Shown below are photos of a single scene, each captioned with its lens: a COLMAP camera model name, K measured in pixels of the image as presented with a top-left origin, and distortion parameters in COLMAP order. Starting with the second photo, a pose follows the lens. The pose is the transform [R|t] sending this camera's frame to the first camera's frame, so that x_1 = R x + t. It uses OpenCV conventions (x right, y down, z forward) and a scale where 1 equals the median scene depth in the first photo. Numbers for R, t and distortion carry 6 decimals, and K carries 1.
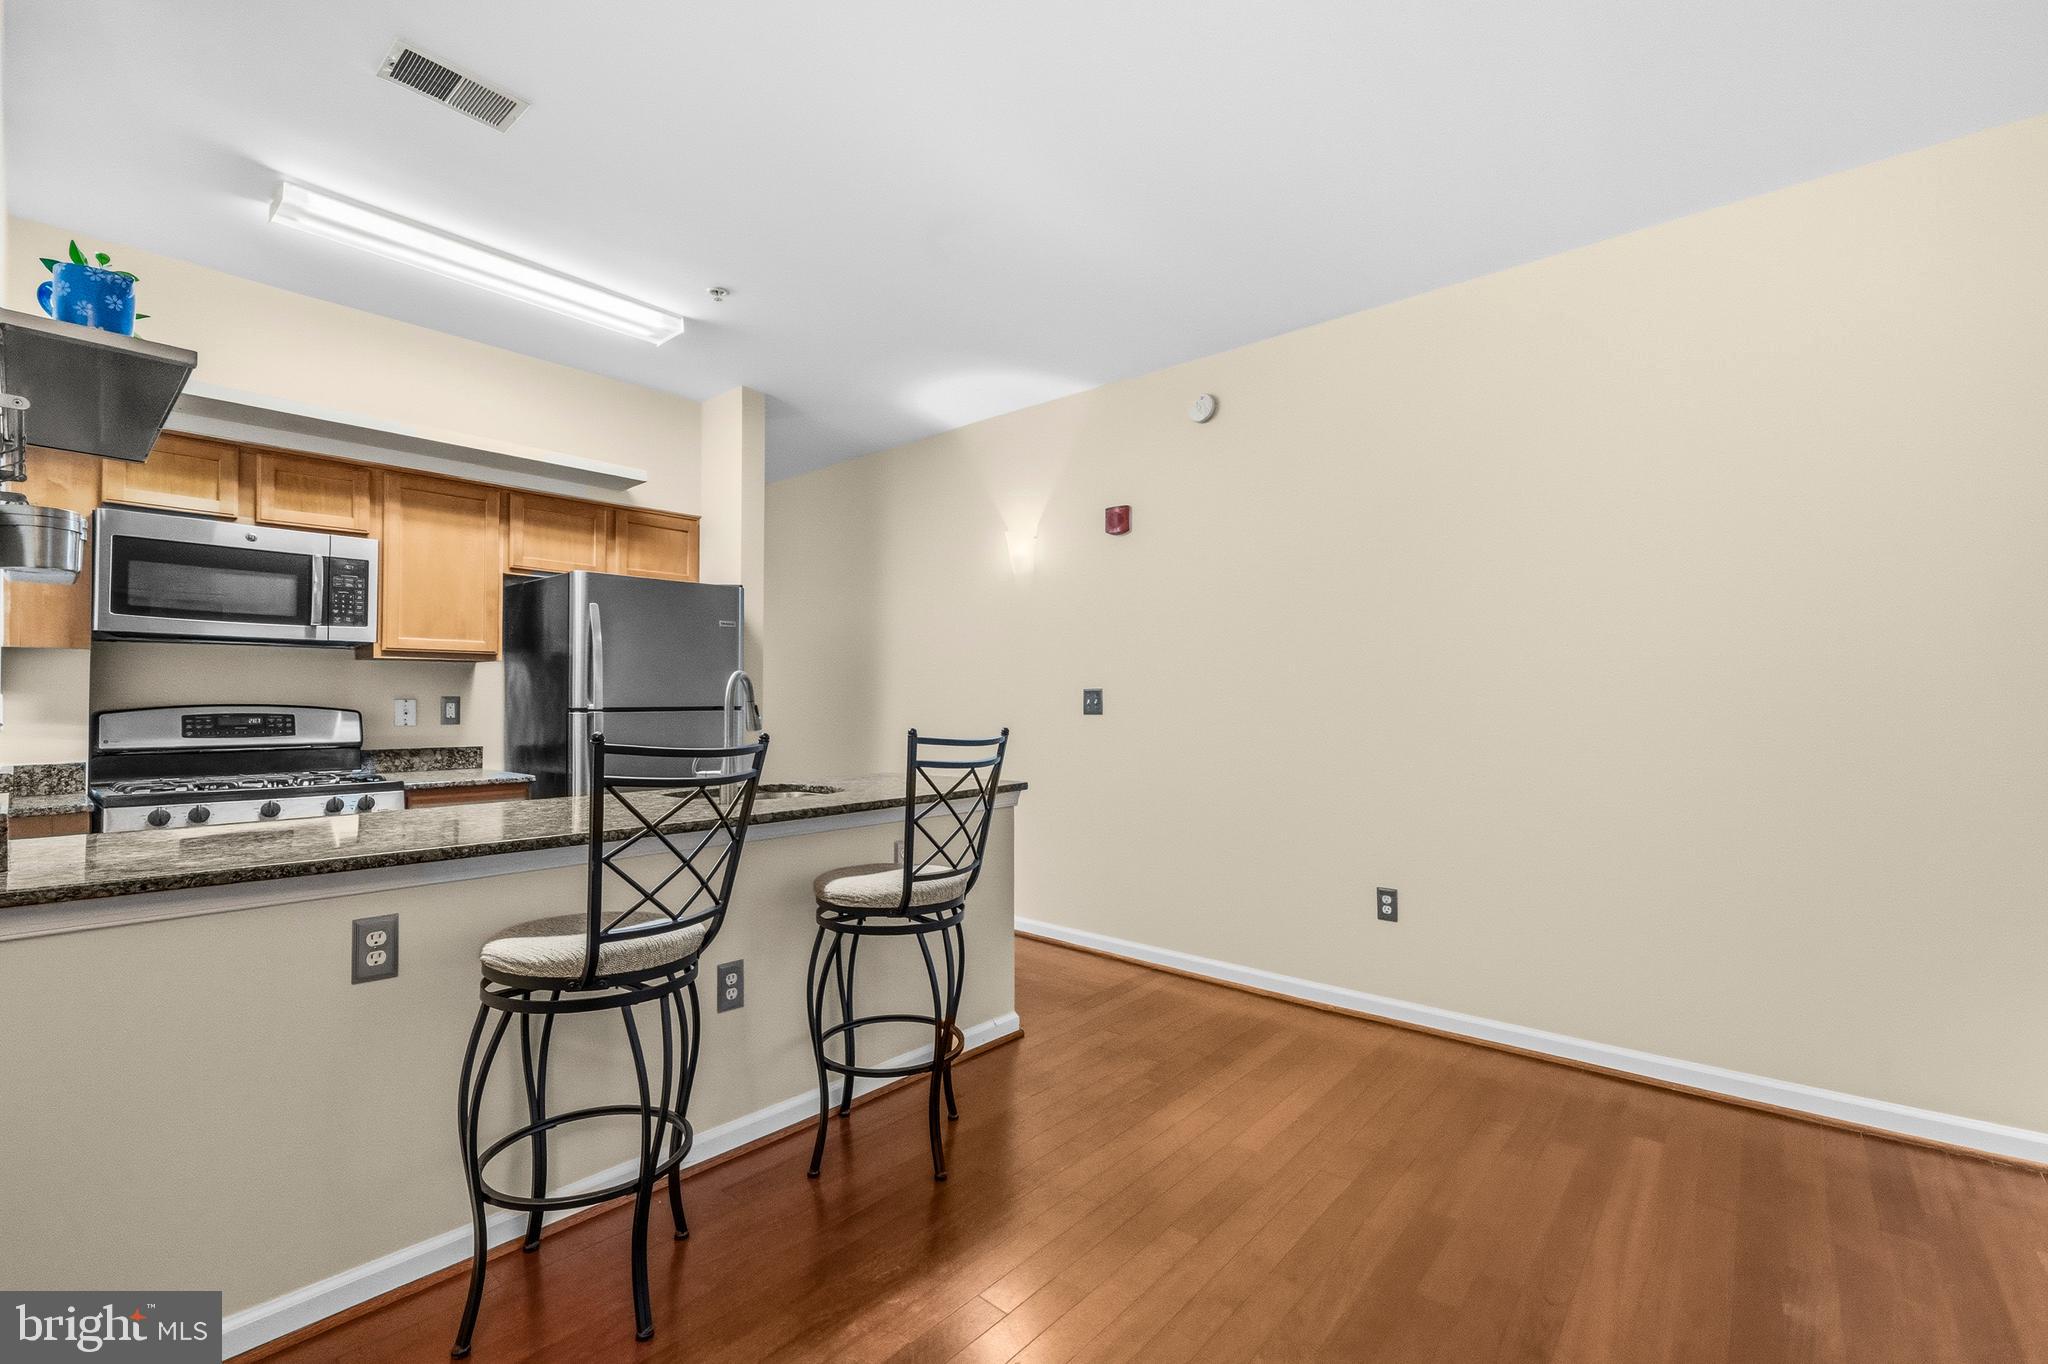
lens RADIAL K [[868.6, 0, 1024.0], [0, 868.6, 682.0], [0, 0, 1]] dist [0.001547, -0.000158]
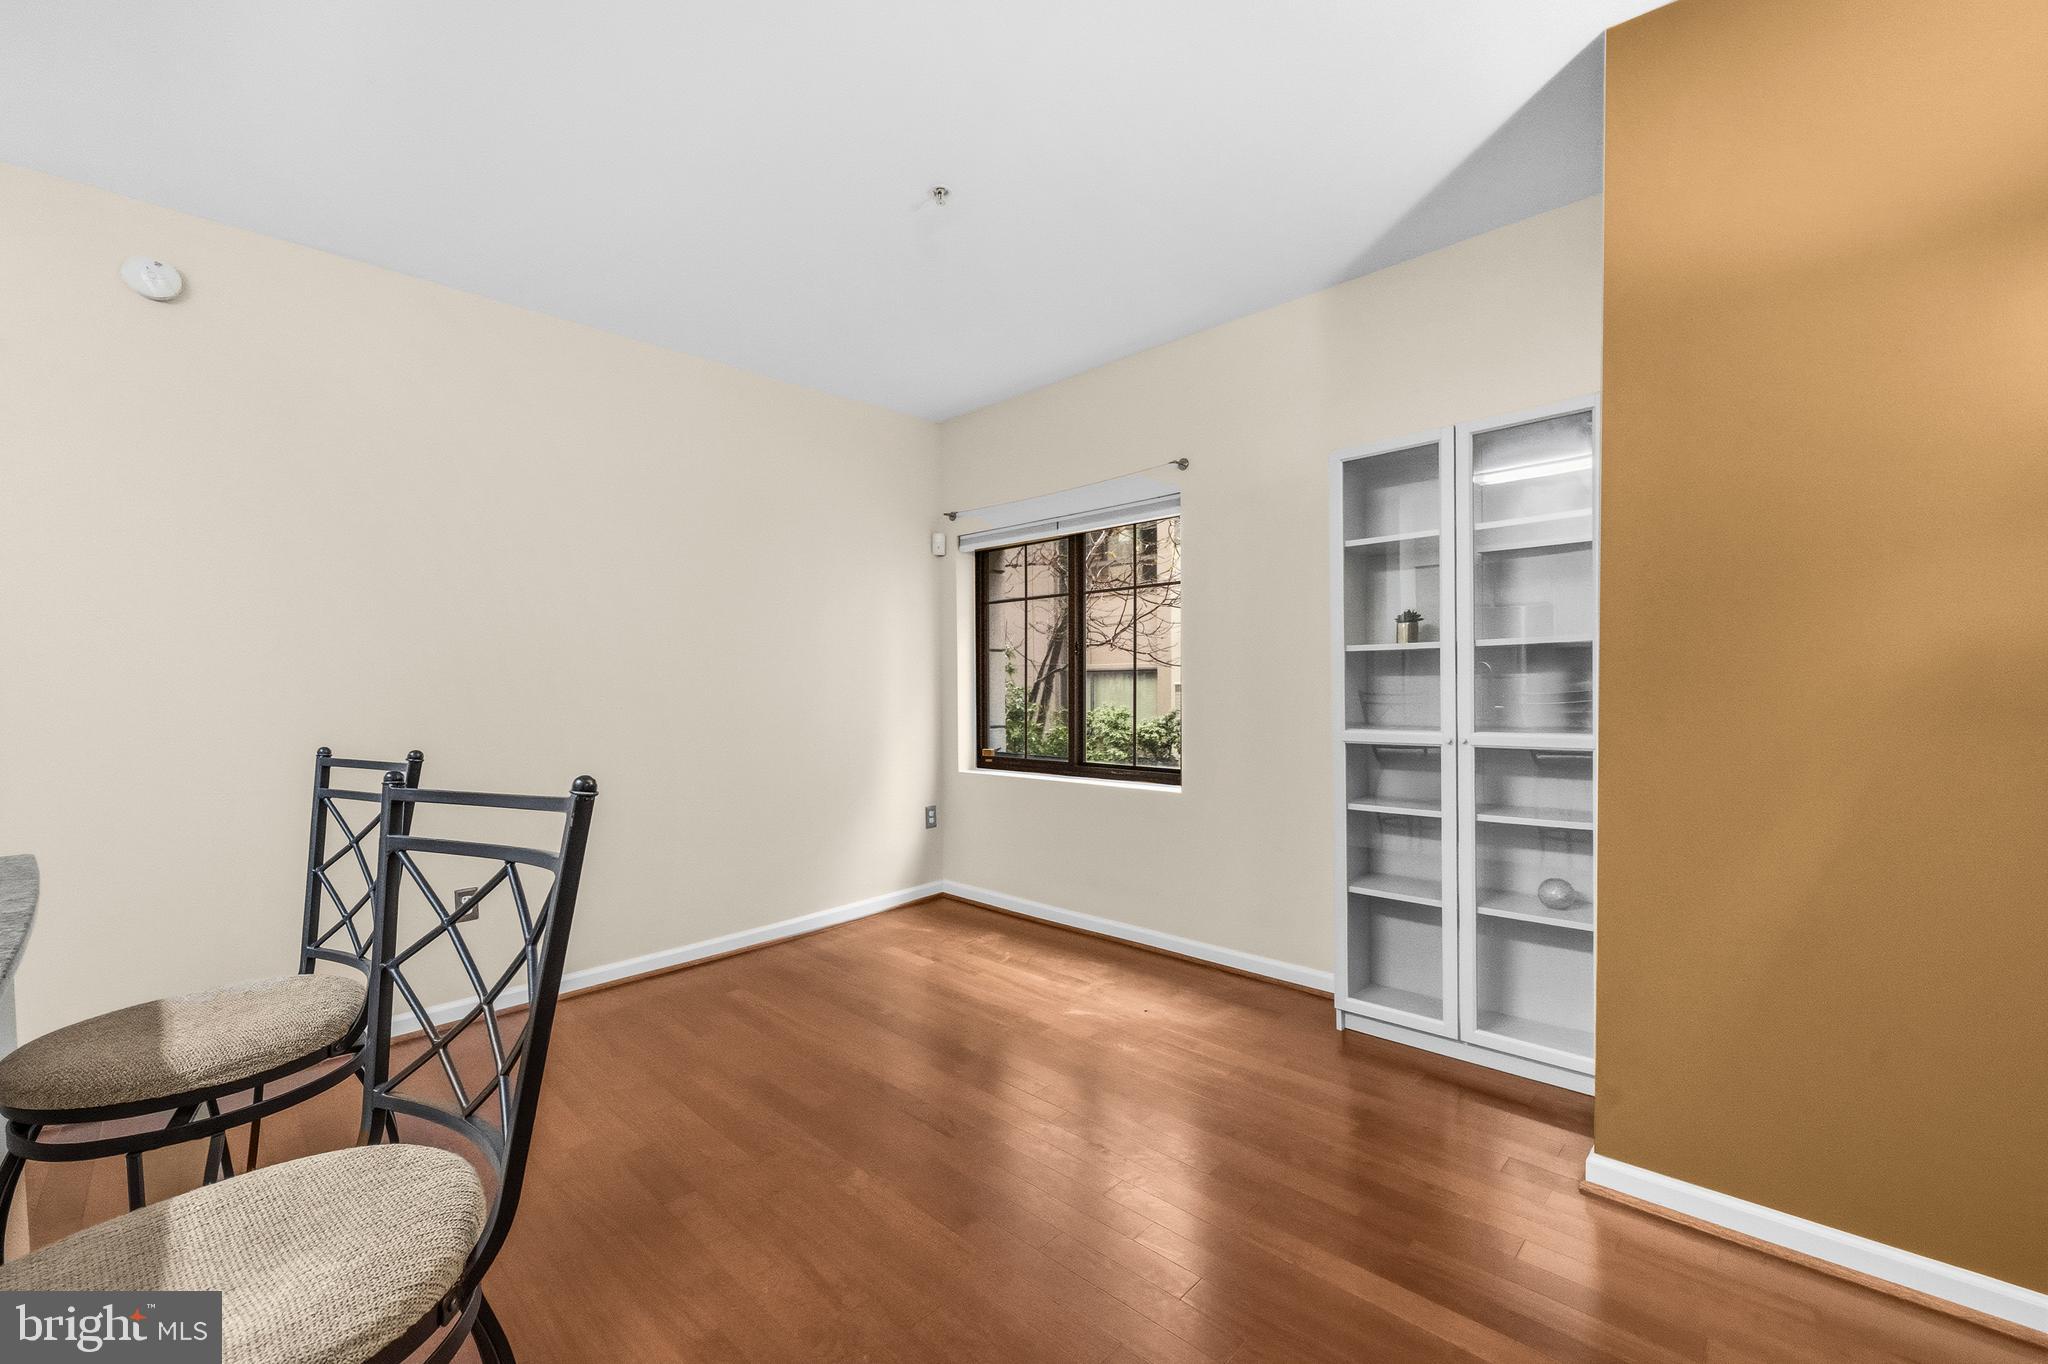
lens RADIAL K [[825.6, 0, 1019.4], [0, 825.6, 699.5], [0, 0, 1]] dist [0.001491, 0.000082]
pose [[0.060783, -0.017280, 0.998001, -0.460164], [-0.010662, 0.999782, 0.017960, -0.001409], [-0.998094, -0.011733, 0.060585, 0.306215]]
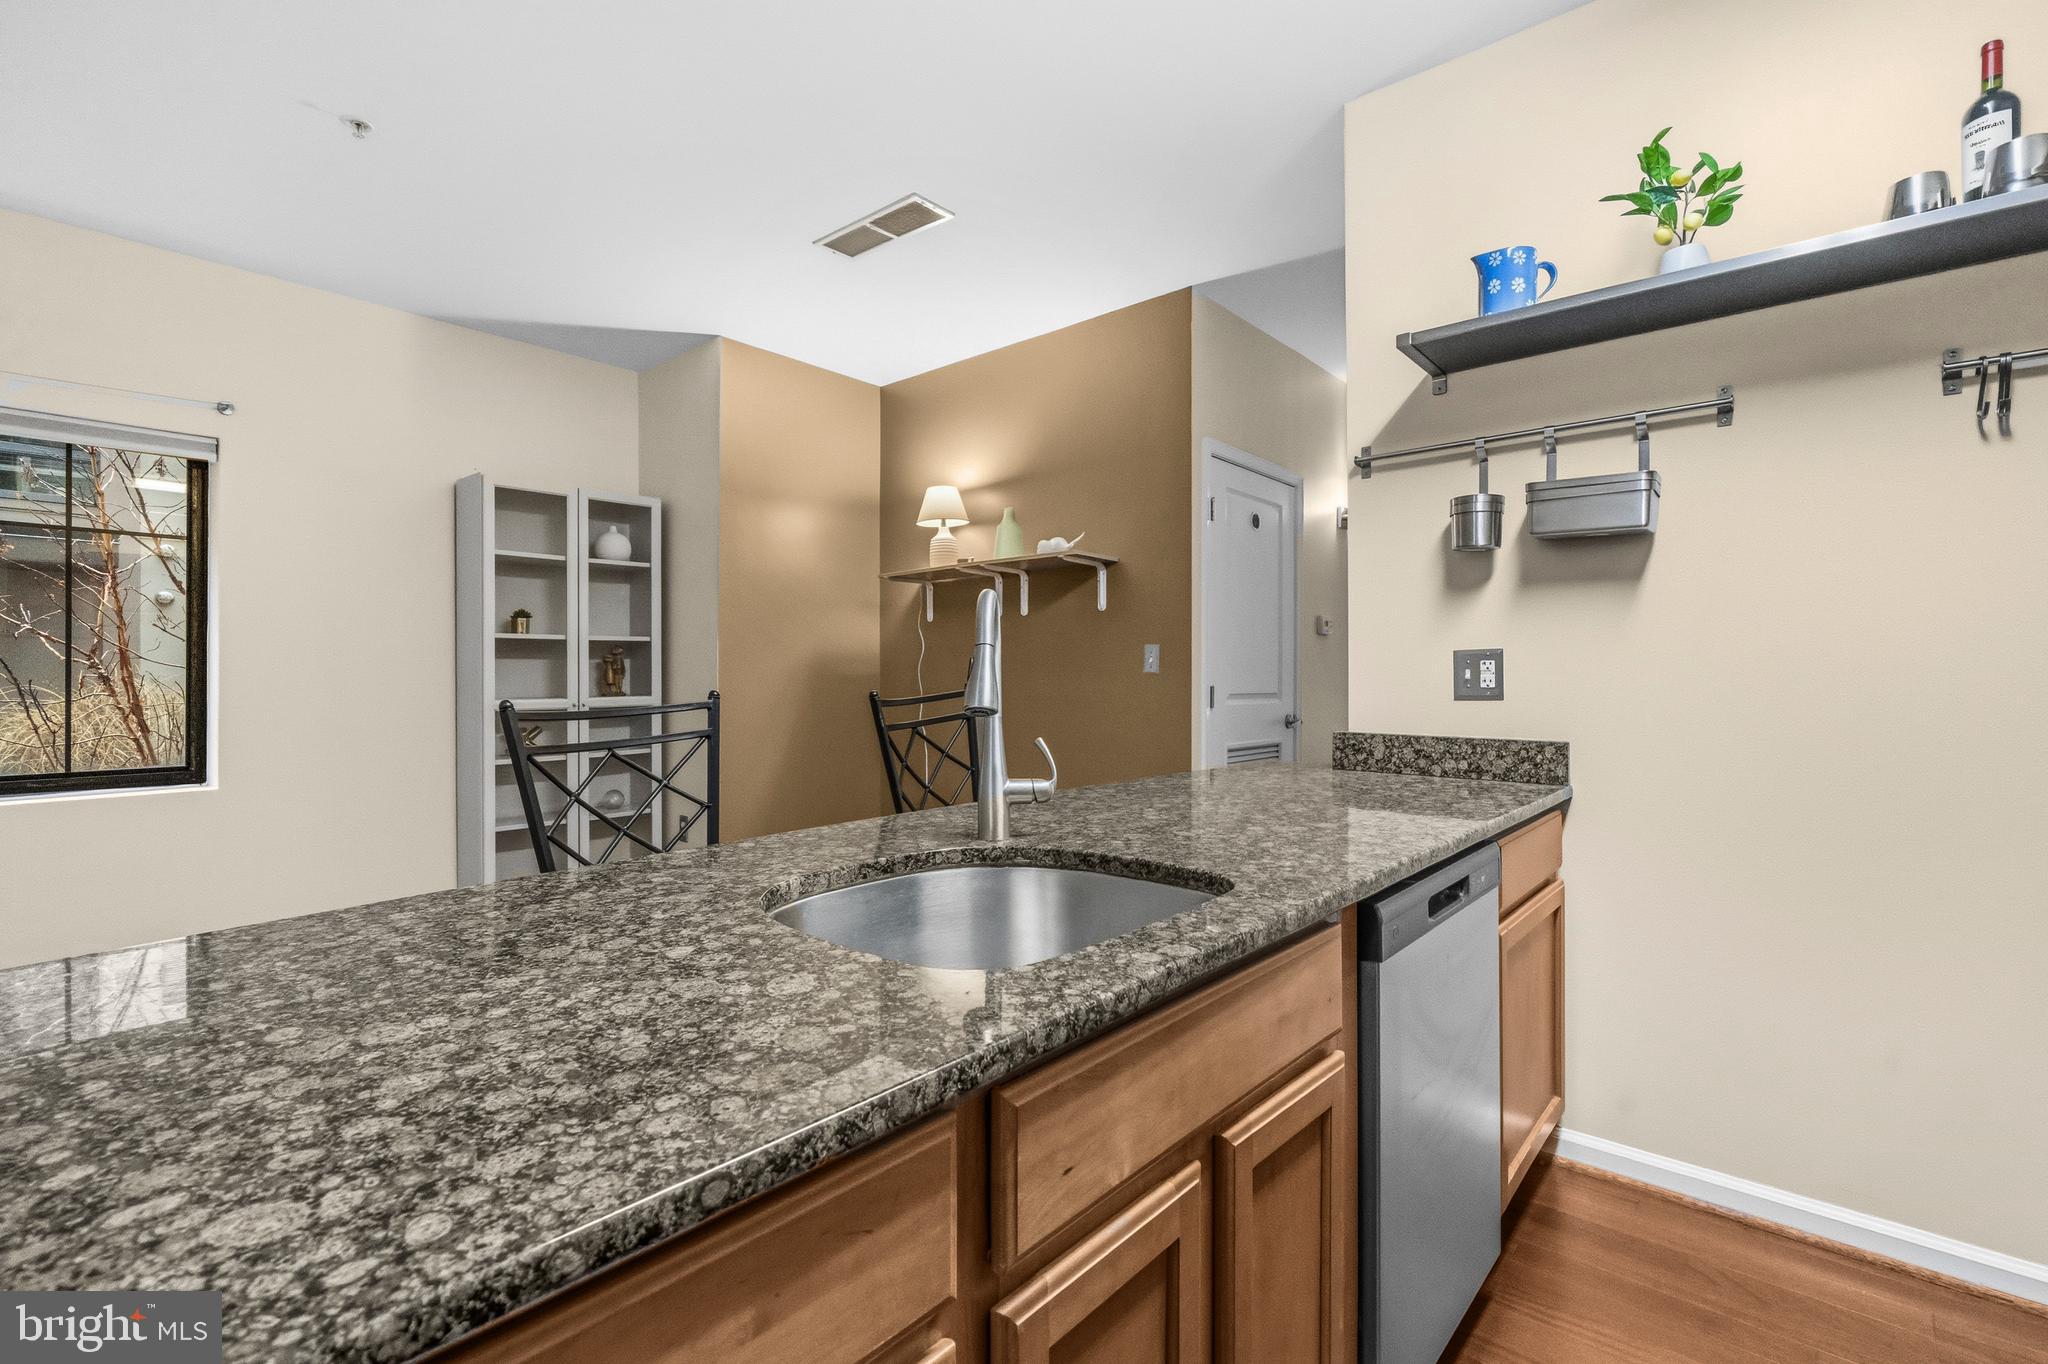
lens RADIAL K [[928.3, 0, 1014.6], [0, 928.3, 665.2], [0, 0, 1]] dist [0.002097, 0.000525]
pose [[-0.999974, 0.003647, 0.006184, -0.267587], [0.003440, 0.999442, -0.033227, 0.037139], [-0.006302, -0.033205, -0.999429, 1.189718]]
